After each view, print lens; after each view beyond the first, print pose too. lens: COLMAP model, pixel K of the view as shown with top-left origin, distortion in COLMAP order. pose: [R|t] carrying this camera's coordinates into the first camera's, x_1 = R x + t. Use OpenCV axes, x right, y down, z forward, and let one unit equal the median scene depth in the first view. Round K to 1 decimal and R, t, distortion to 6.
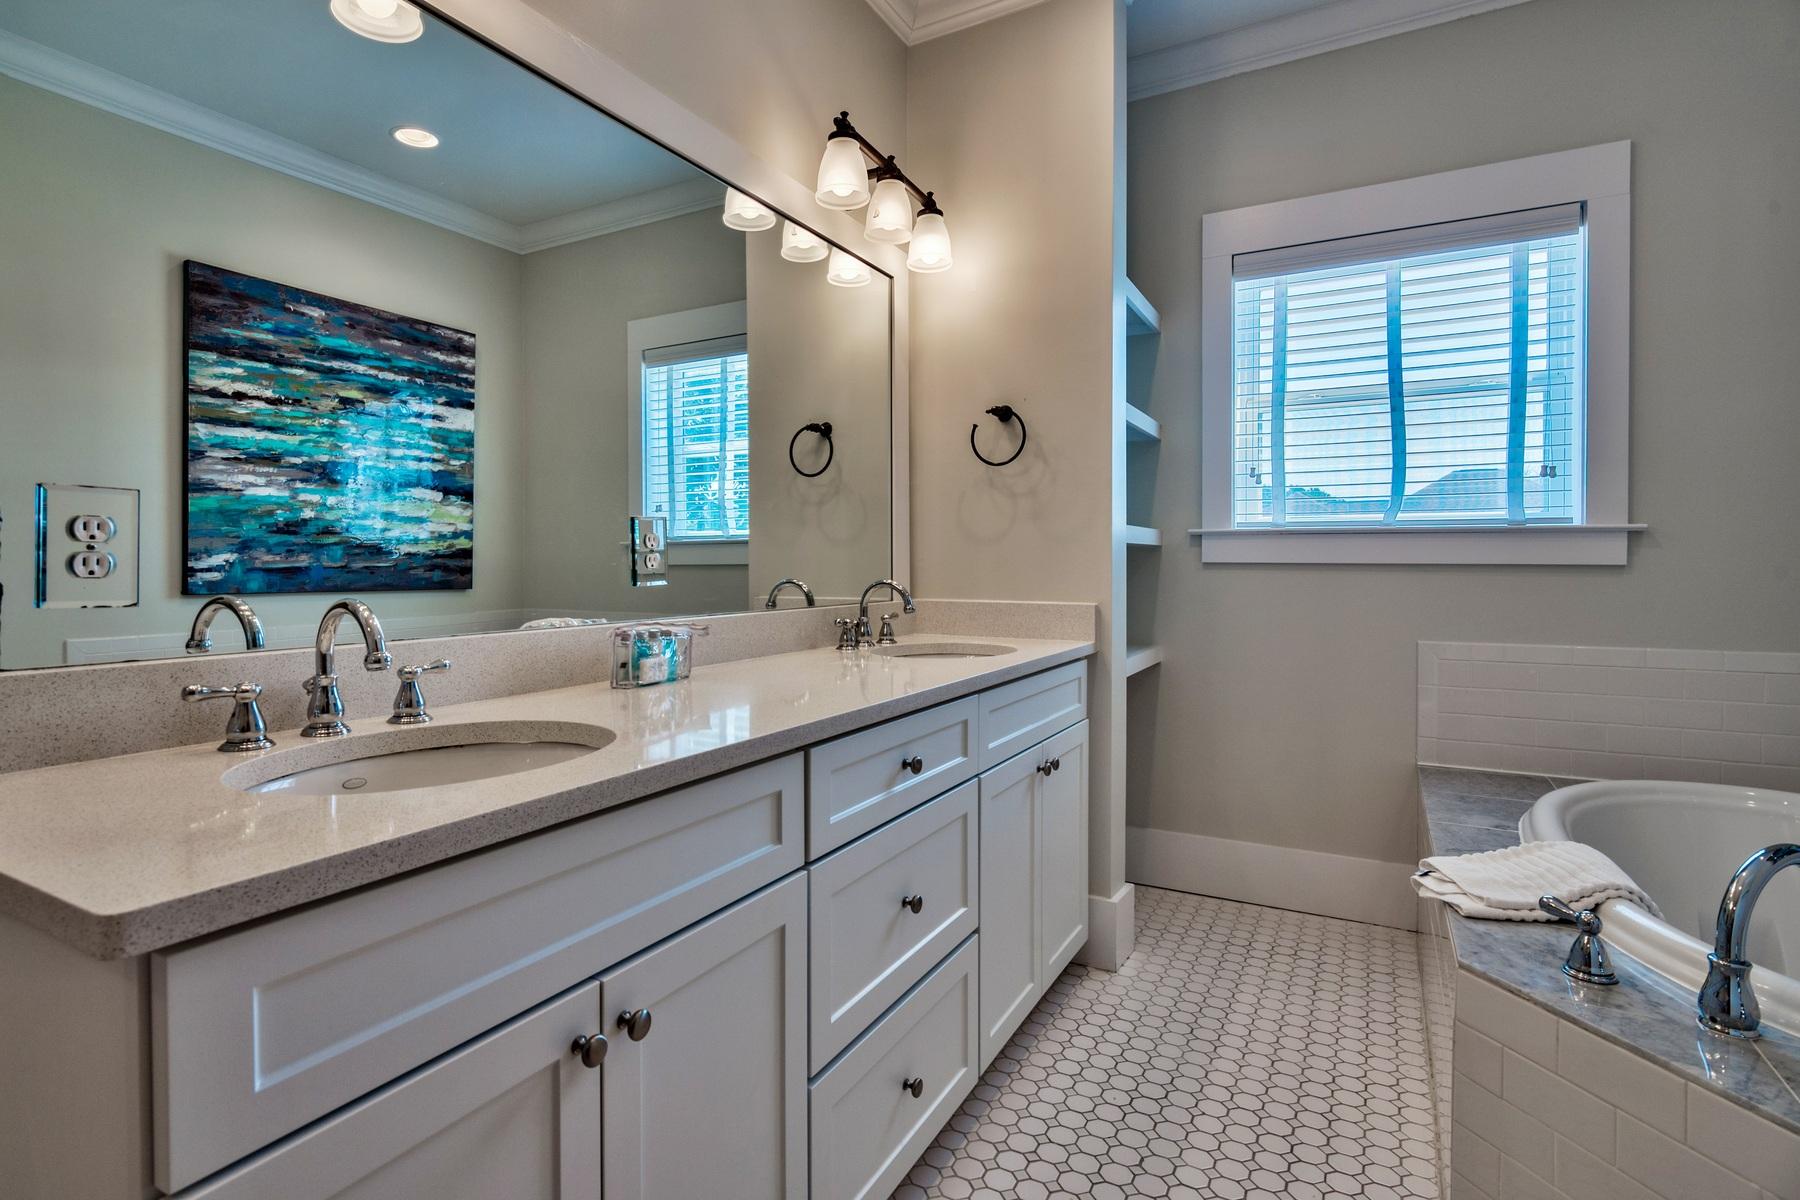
lens RADIAL K [[905.0, 0, 813.6], [0, 905.0, 572.6], [0, 0, 1]] dist [-0.011868, -0.000117]
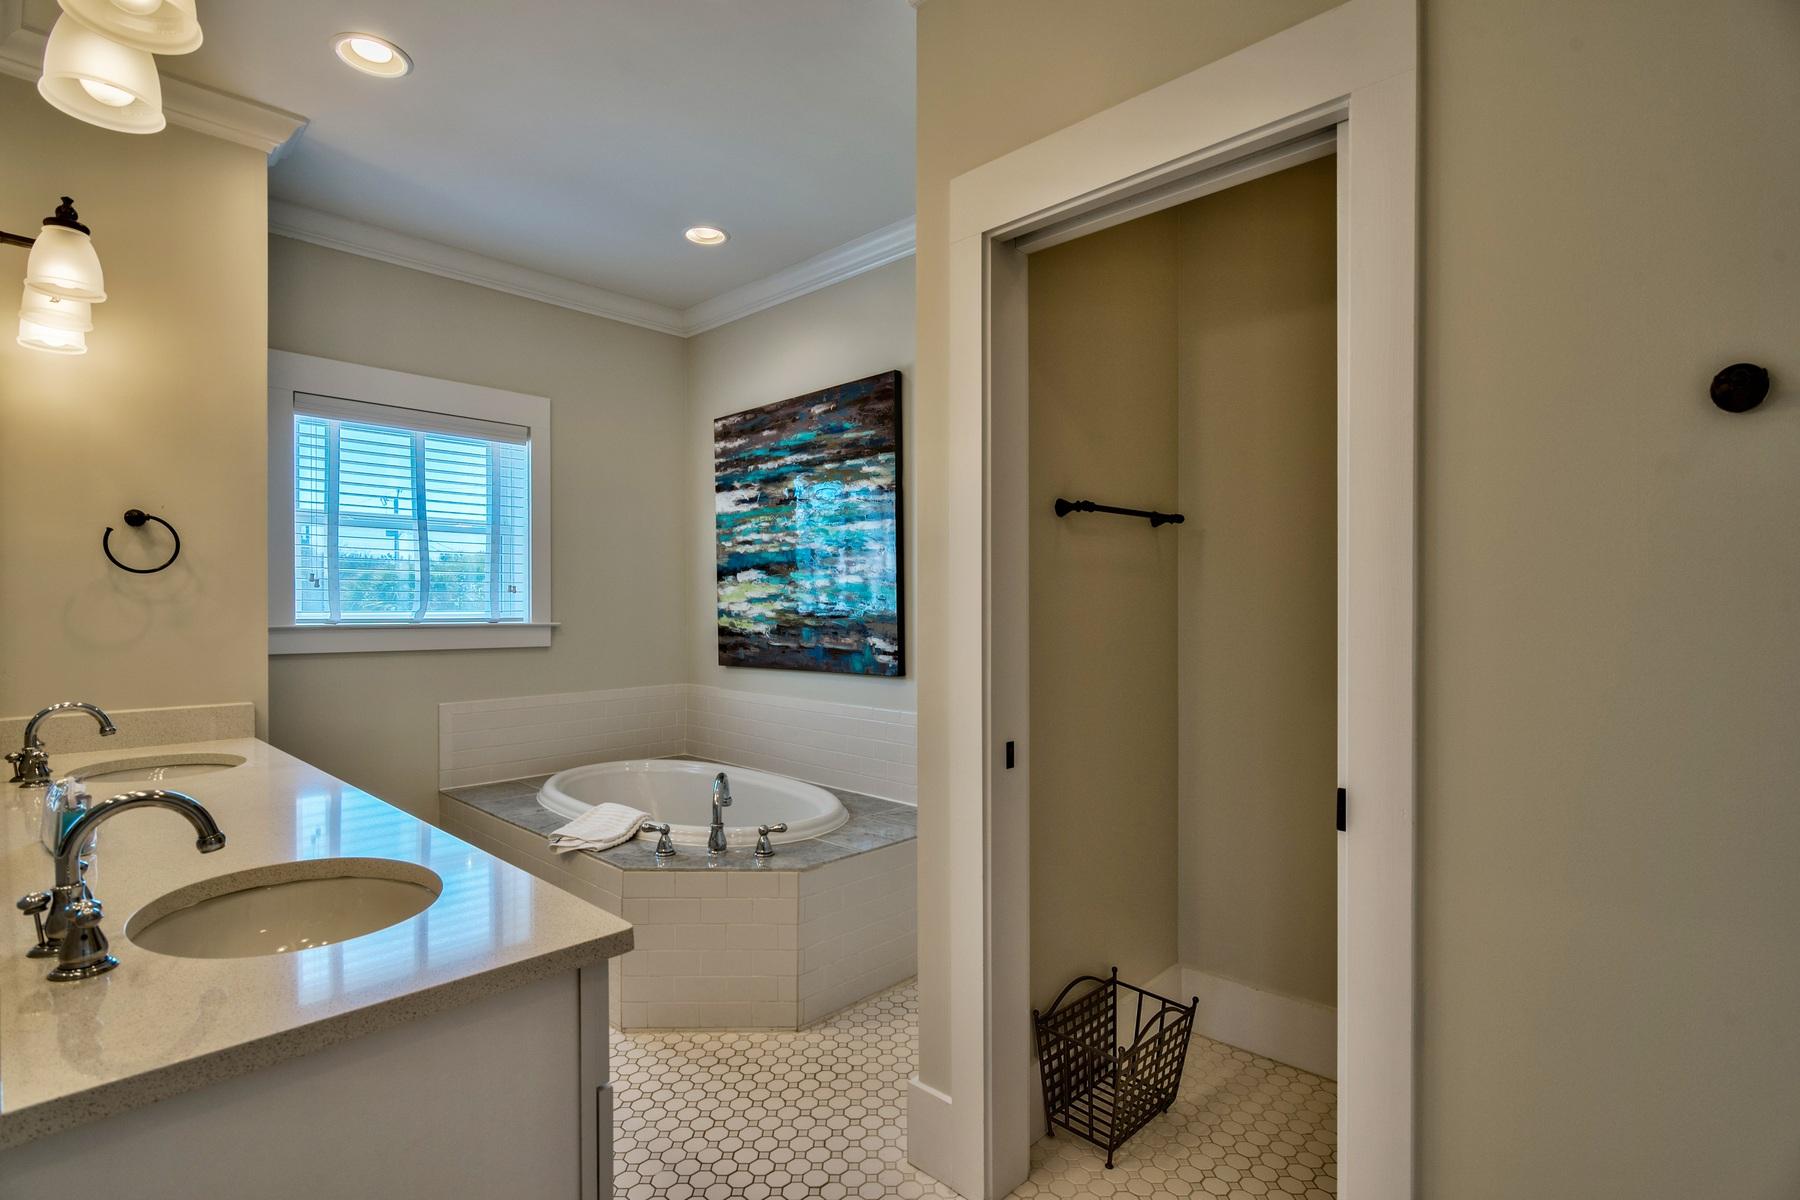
lens RADIAL K [[905.0, 0, 892.8], [0, 905.0, 603.0], [0, 0, 1]] dist [-0.011868, -0.000117]
pose [[0.227339, -0.001936, 0.973814, -0.998539], [0.008826, 0.999961, -0.000073, -0.137893], [-0.973776, 0.008611, 0.227347, -0.044588]]
